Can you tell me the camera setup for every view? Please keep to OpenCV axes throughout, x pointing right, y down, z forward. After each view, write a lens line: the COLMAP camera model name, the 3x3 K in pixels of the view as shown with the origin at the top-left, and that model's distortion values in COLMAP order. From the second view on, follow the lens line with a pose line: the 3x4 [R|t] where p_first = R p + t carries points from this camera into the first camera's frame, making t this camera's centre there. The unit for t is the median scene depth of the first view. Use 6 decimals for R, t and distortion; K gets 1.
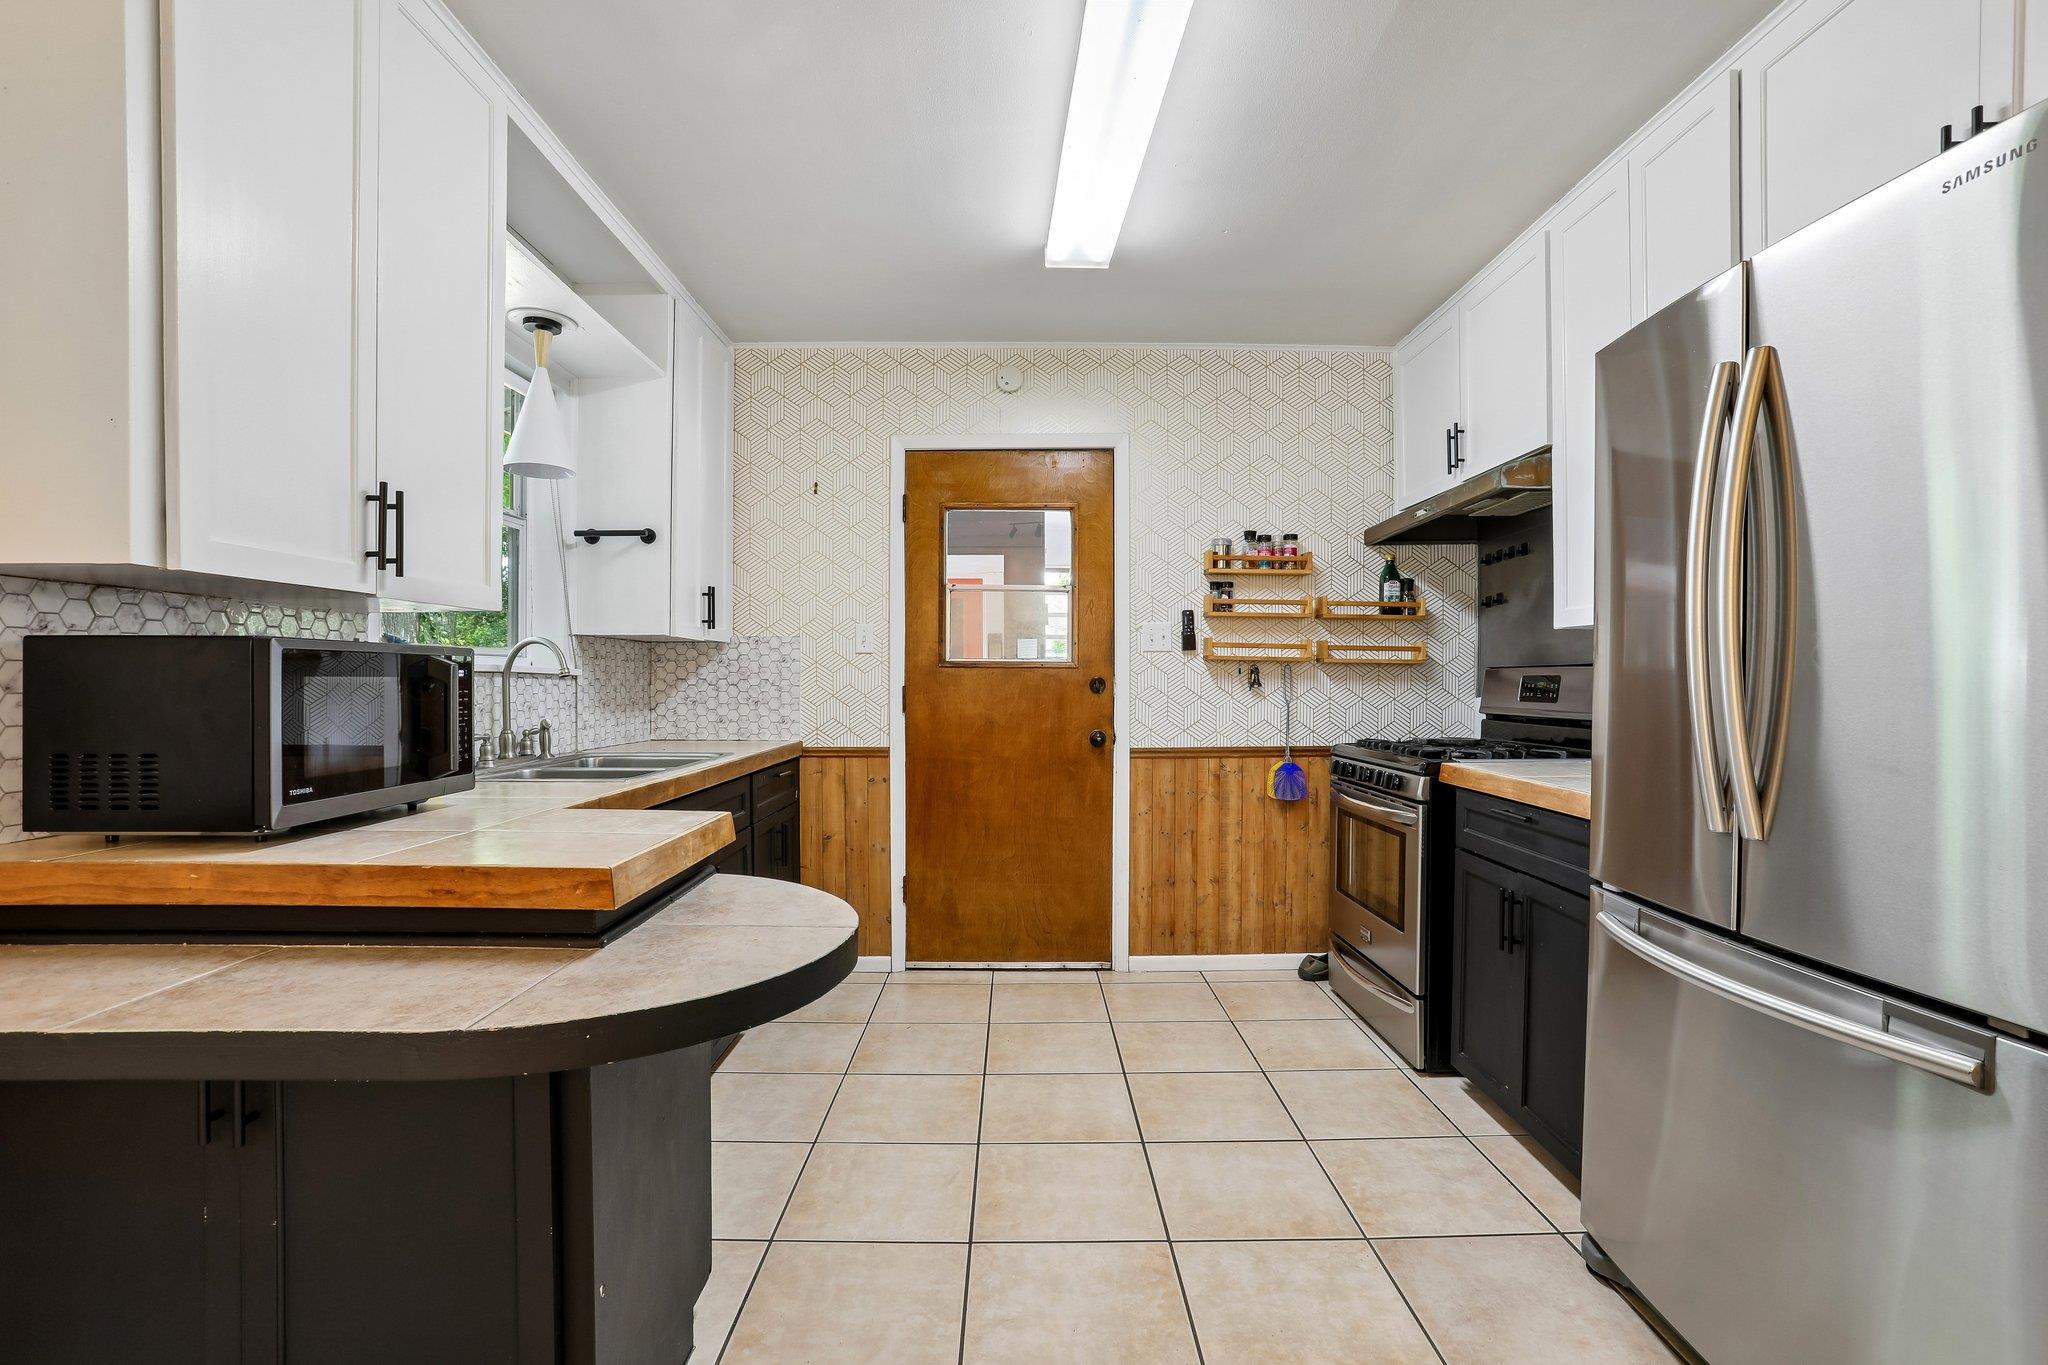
lens RADIAL K [[940.7, 0, 1071.7], [0, 940.7, 681.7], [0, 0, 1]] dist [-0.041406, 0.015310]
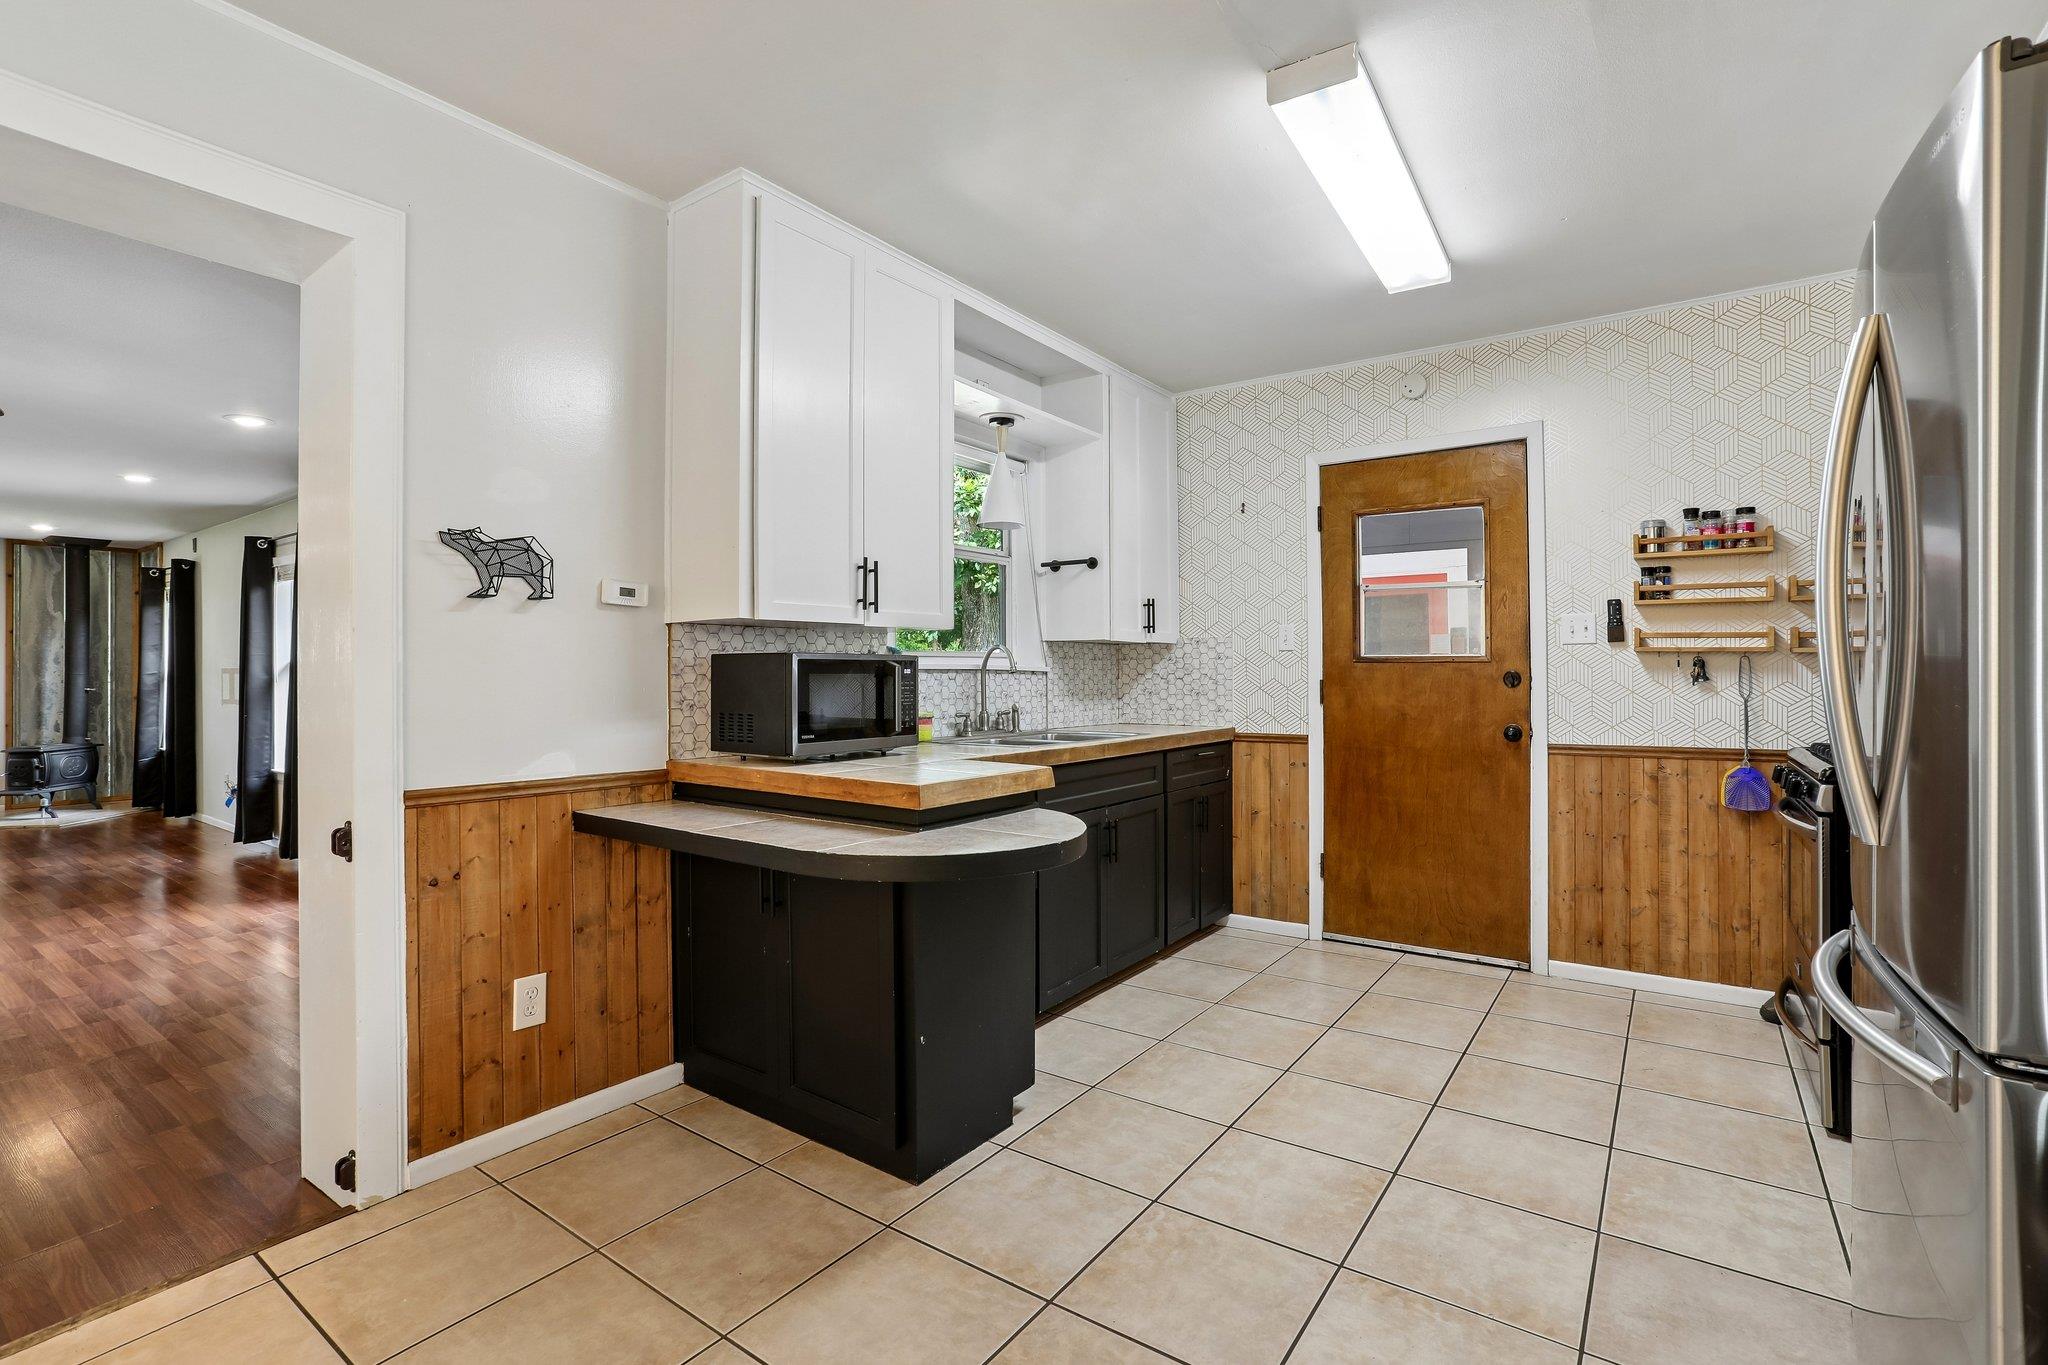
lens RADIAL K [[940.7, 0, 1058.0], [0, 940.7, 664.4], [0, 0, 1]] dist [-0.041406, 0.015310]
pose [[0.822148, -0.007048, -0.569230, 0.197885], [0.000642, 0.999934, -0.011453, -0.000881], [0.569273, 0.009050, 0.822099, -0.077708]]
